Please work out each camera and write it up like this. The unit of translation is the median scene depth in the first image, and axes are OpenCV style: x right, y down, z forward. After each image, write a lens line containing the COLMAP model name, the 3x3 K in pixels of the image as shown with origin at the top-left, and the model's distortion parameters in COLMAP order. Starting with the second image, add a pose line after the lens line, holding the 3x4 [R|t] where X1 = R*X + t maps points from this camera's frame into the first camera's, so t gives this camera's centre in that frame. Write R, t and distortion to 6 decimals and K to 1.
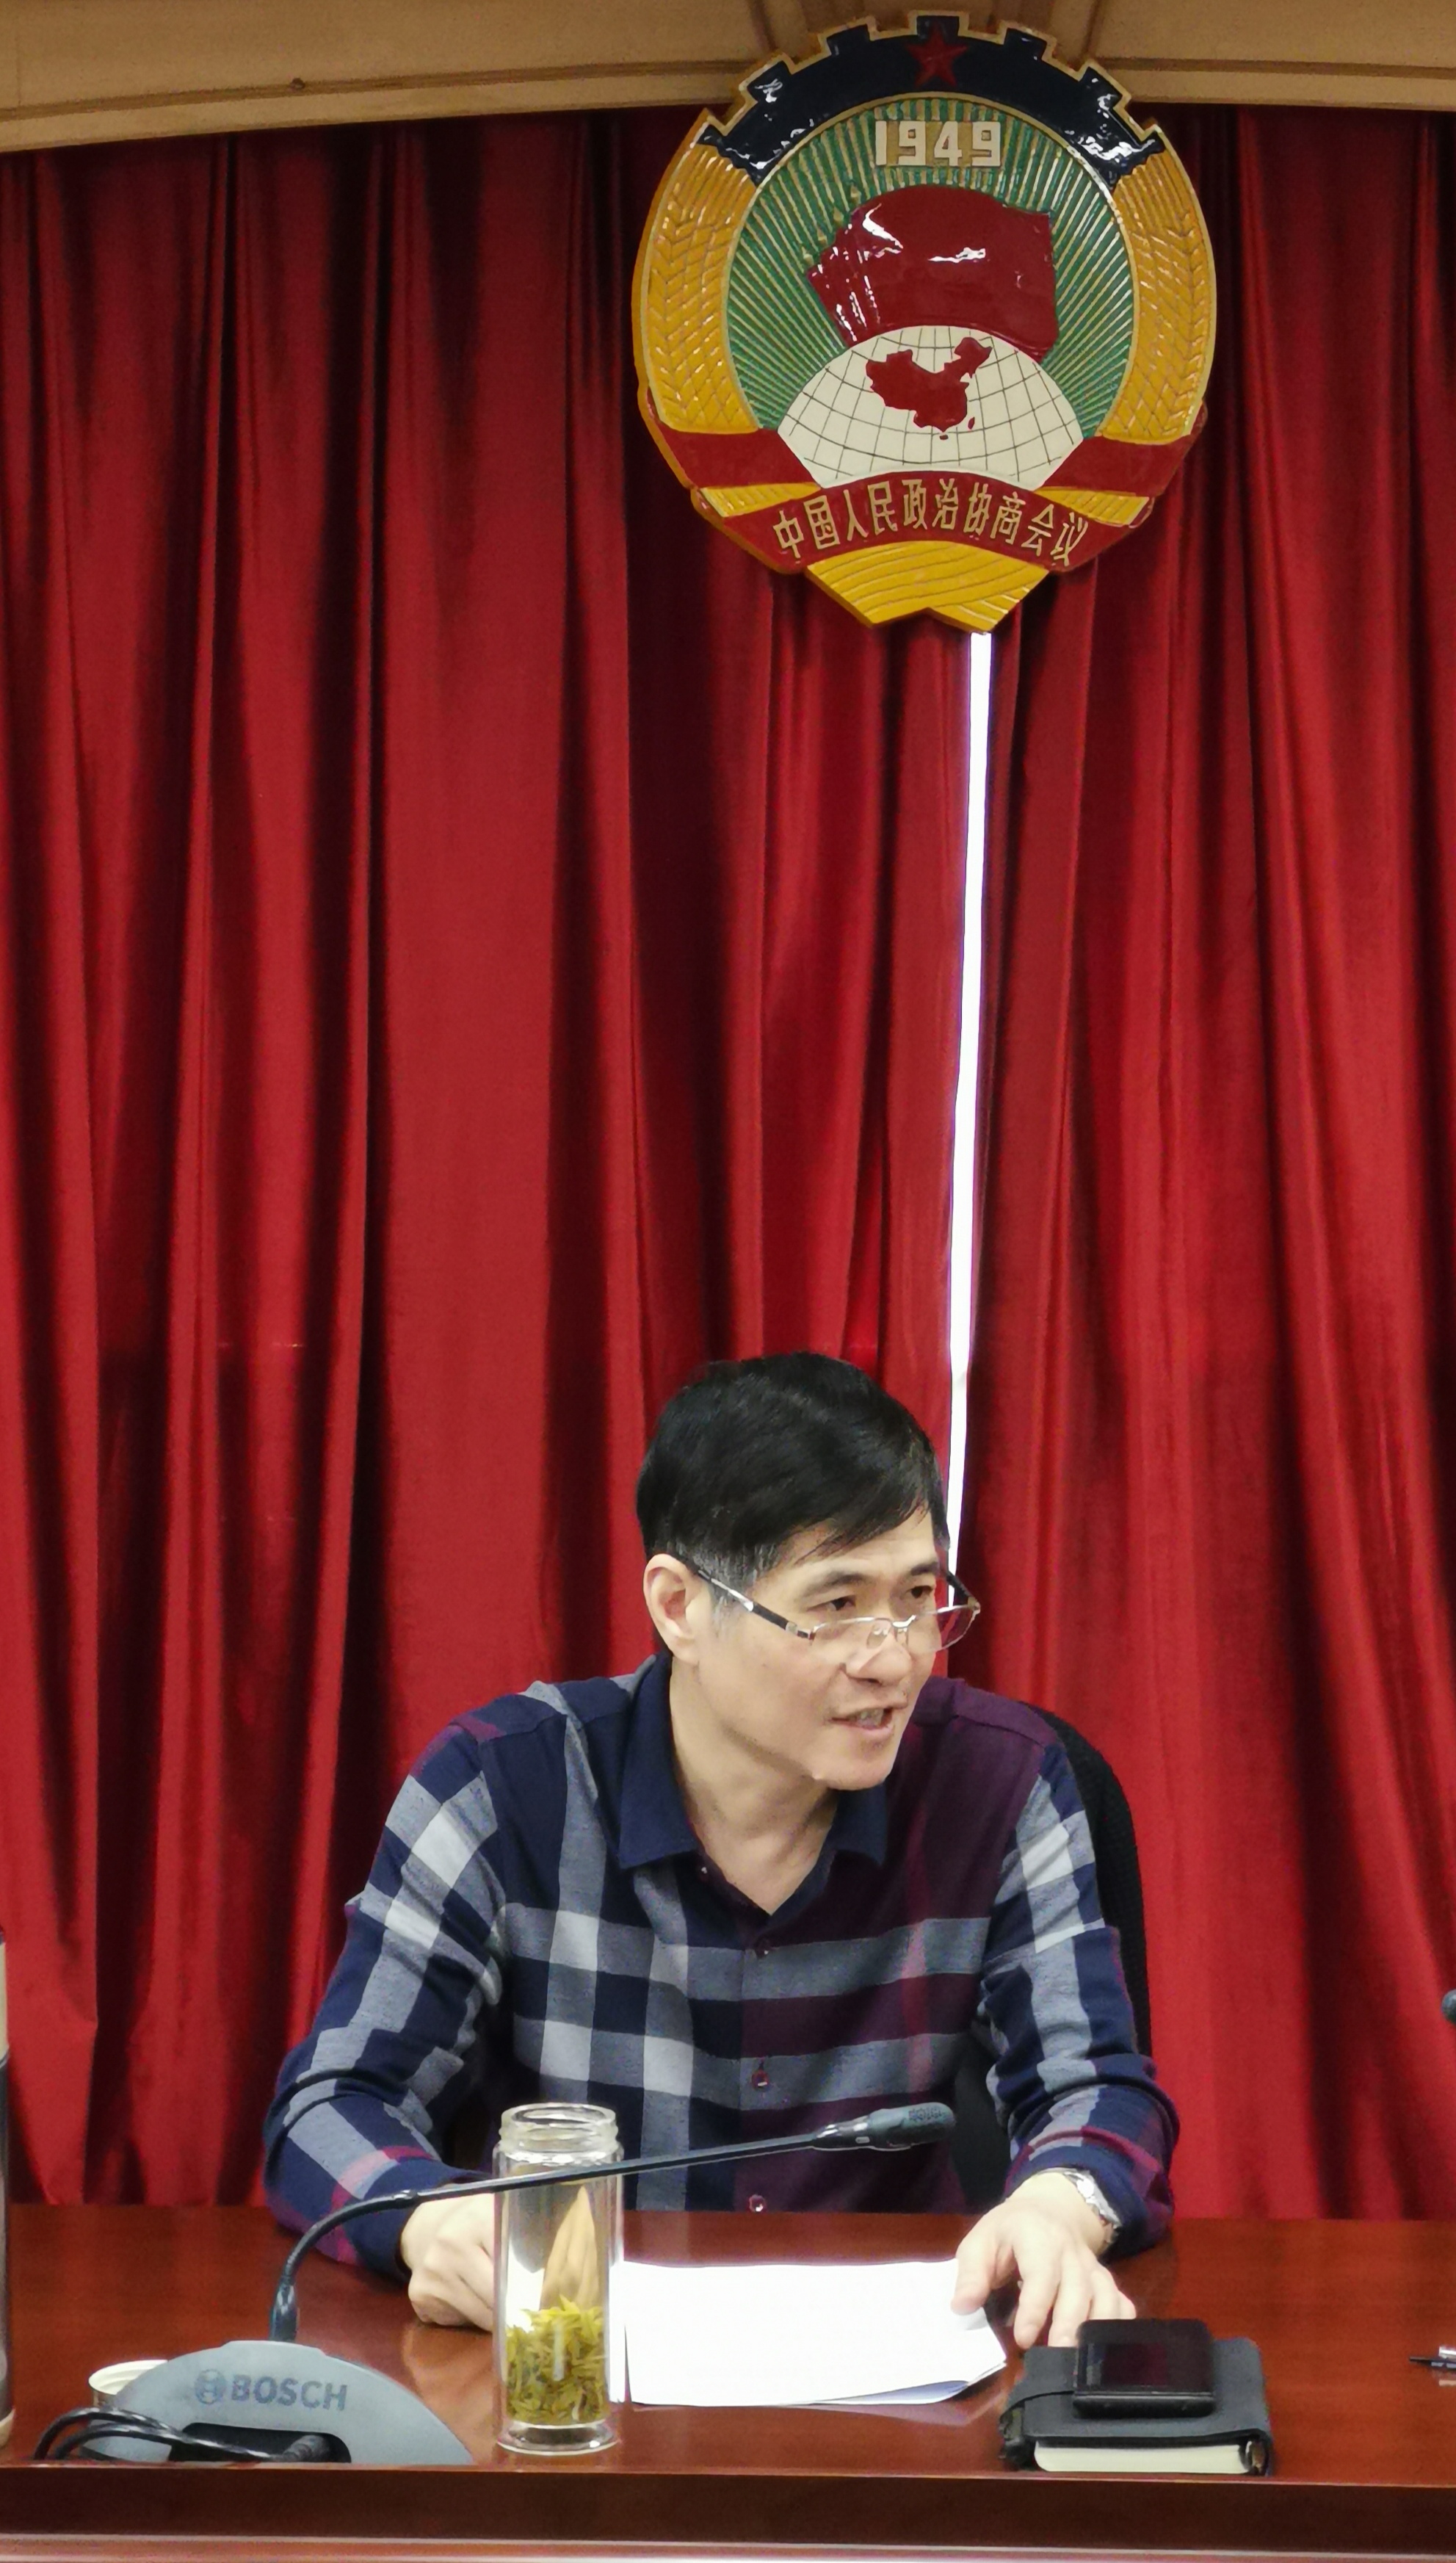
lens RADIAL K [[4710.2, 0, 727.3], [0, 4710.2, 1283.7], [0, 0, 1]] dist [0.036700, 0.000000]
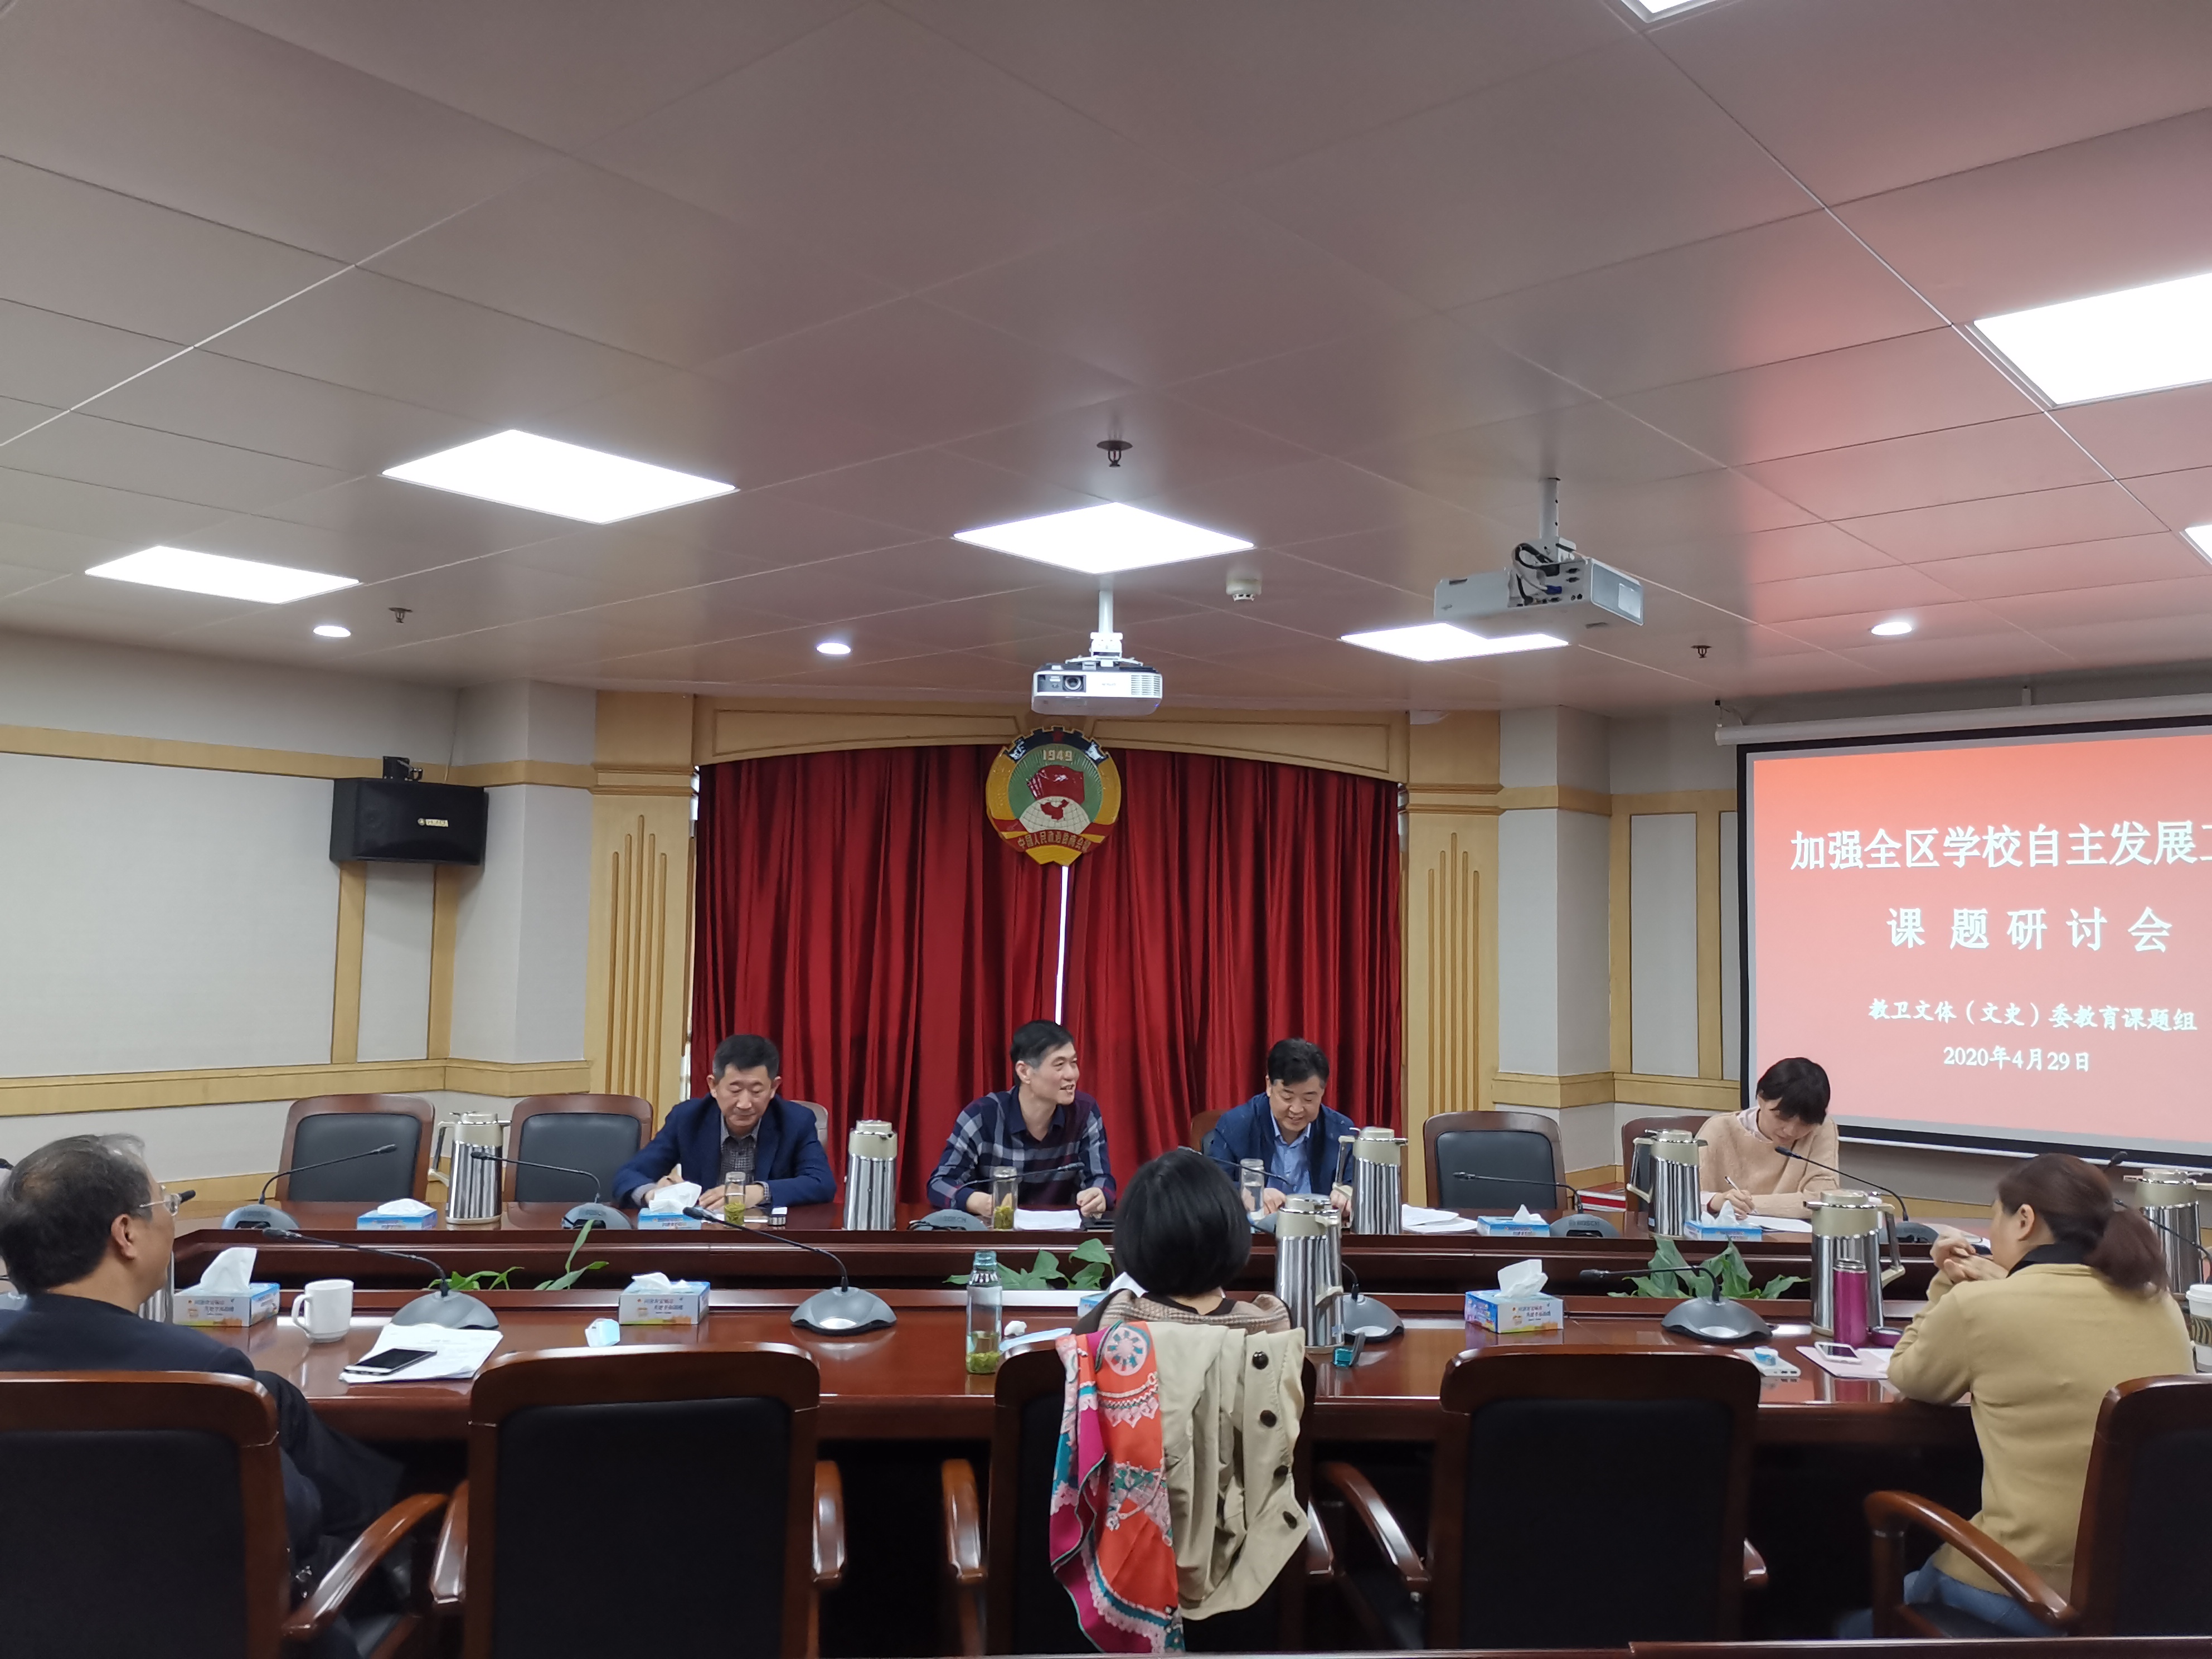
lens RADIAL K [[1749.8, 0, 1103.6], [0, 1749.8, 825.7], [0, 0, 1]] dist [0.001690, -0.000005]
pose [[0.993571, 0.019758, 0.111476, -0.090492], [-0.005002, 0.991354, -0.131117, 0.033593], [-0.113103, 0.129717, 0.985079, -0.577922]]
